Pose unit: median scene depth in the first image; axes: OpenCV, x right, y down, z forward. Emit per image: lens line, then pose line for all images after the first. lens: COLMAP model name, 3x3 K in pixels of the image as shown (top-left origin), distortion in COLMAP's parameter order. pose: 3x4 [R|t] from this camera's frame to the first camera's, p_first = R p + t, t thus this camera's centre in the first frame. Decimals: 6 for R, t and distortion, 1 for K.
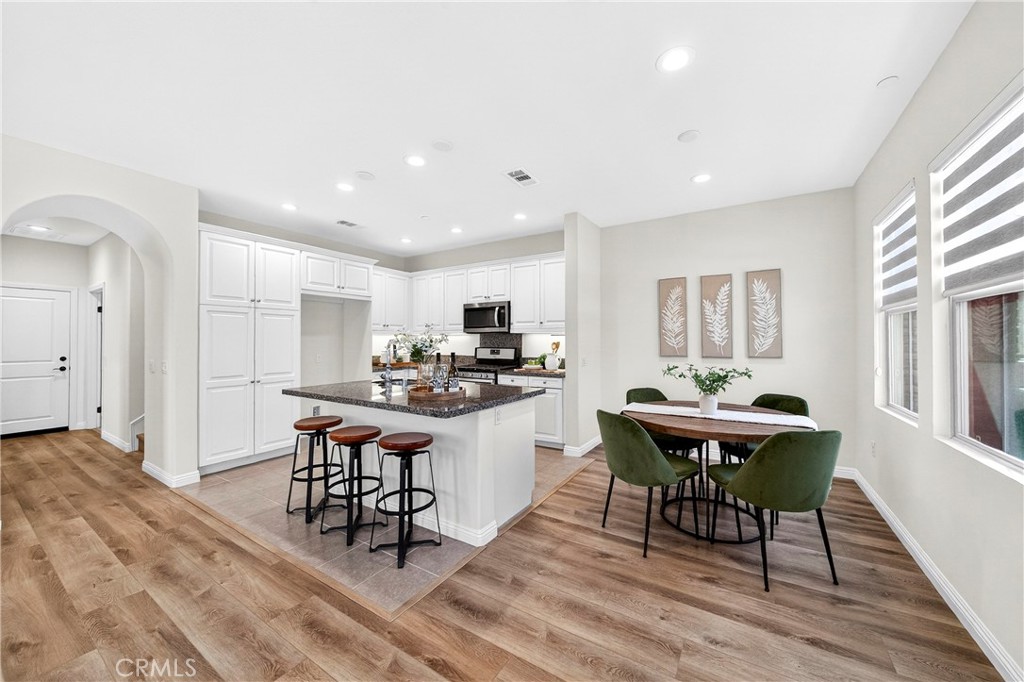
lens RADIAL K [[370.0, 0, 519.1], [0, 370.0, 337.1], [0, 0, 1]] dist [-0.002254, -0.000284]
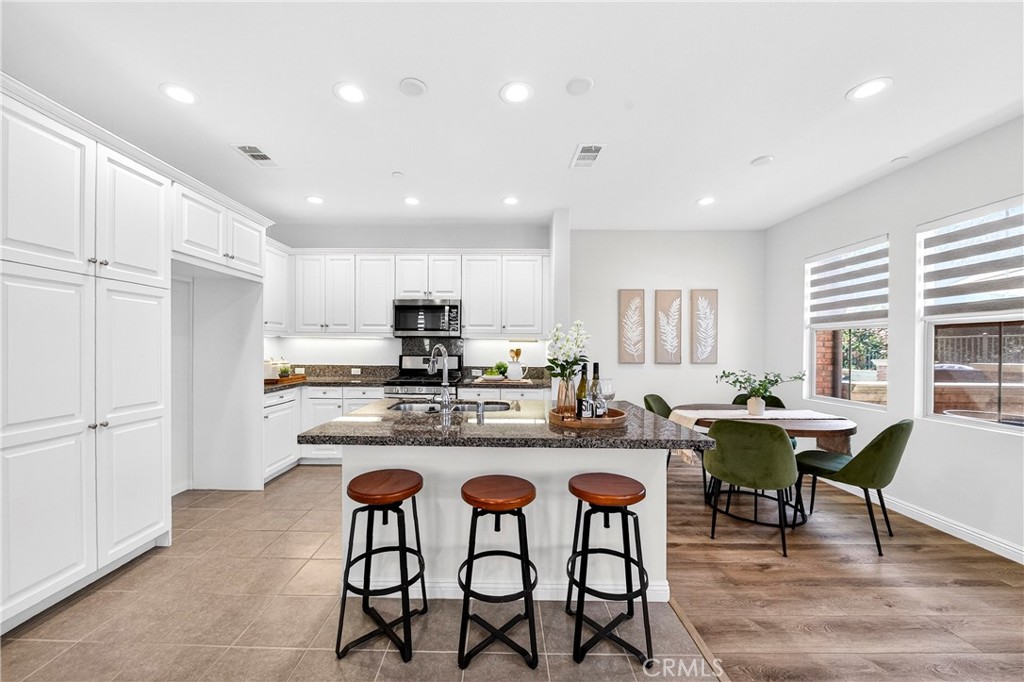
lens RADIAL K [[380.2, 0, 492.7], [0, 380.2, 348.0], [0, 0, 1]] dist [-0.006228, -0.000301]
pose [[0.857066, 0.007438, 0.515152, -0.514646], [-0.013390, 0.999880, 0.007840, 0.005492], [-0.515032, -0.013617, 0.857063, 0.290569]]
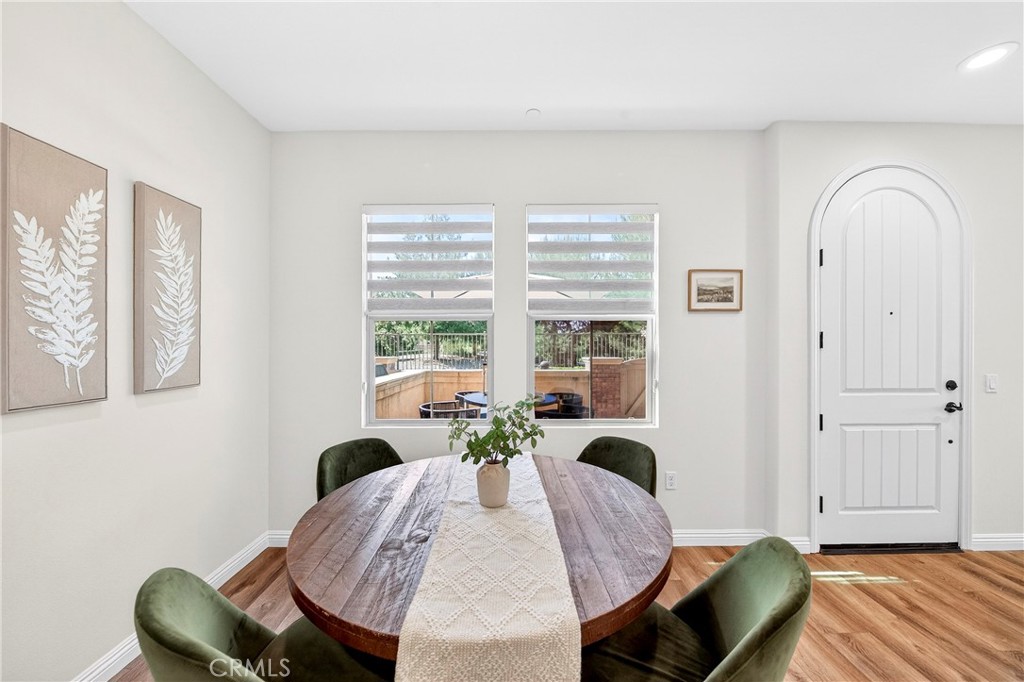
lens RADIAL K [[372.4, 0, 509.2], [0, 372.4, 347.2], [0, 0, 1]] dist [0.000254, -0.000095]
pose [[-0.534766, 0.000852, 0.845000, 0.051613], [-0.004753, 0.999981, -0.004016, 0.003442], [-0.844987, -0.006164, -0.534752, 0.845337]]
